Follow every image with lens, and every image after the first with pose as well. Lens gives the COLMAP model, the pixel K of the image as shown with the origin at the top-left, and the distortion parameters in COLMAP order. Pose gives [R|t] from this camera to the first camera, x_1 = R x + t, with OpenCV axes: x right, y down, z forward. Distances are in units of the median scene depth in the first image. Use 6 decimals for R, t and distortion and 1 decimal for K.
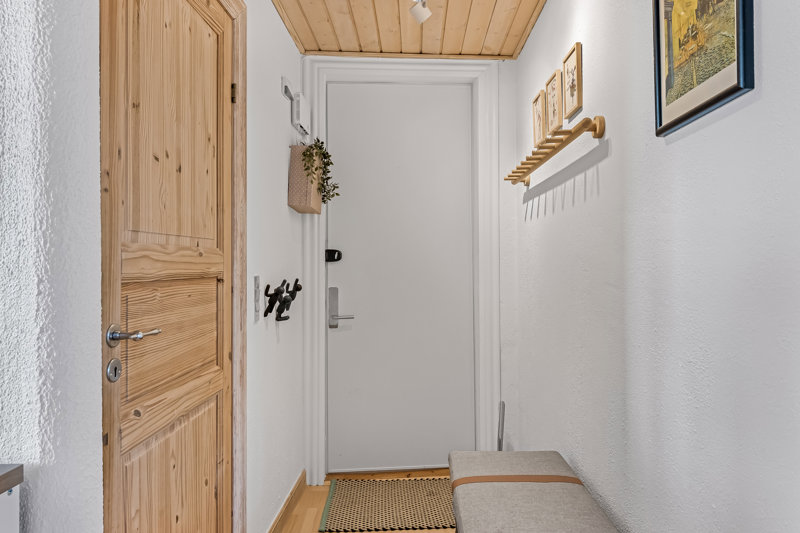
lens RADIAL K [[504.0, 0, 397.5], [0, 504.0, 257.9], [0, 0, 1]] dist [0.001624, -0.000193]
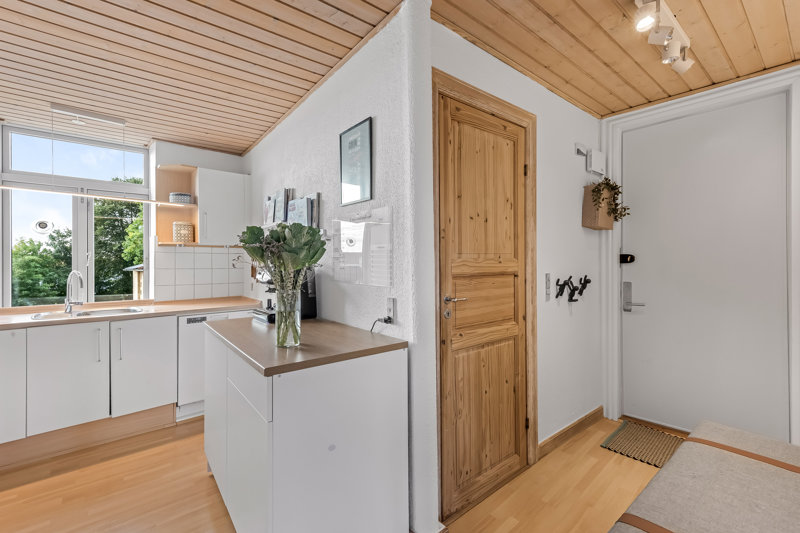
lens RADIAL K [[341.7, 0, 404.7], [0, 341.7, 262.3], [0, 0, 1]] dist [0.013799, -0.000994]
pose [[0.643357, -0.000745, -0.765566, 0.321330], [0.014859, 0.999823, 0.011514, -0.023130], [0.765422, -0.018783, 0.643254, -0.105272]]
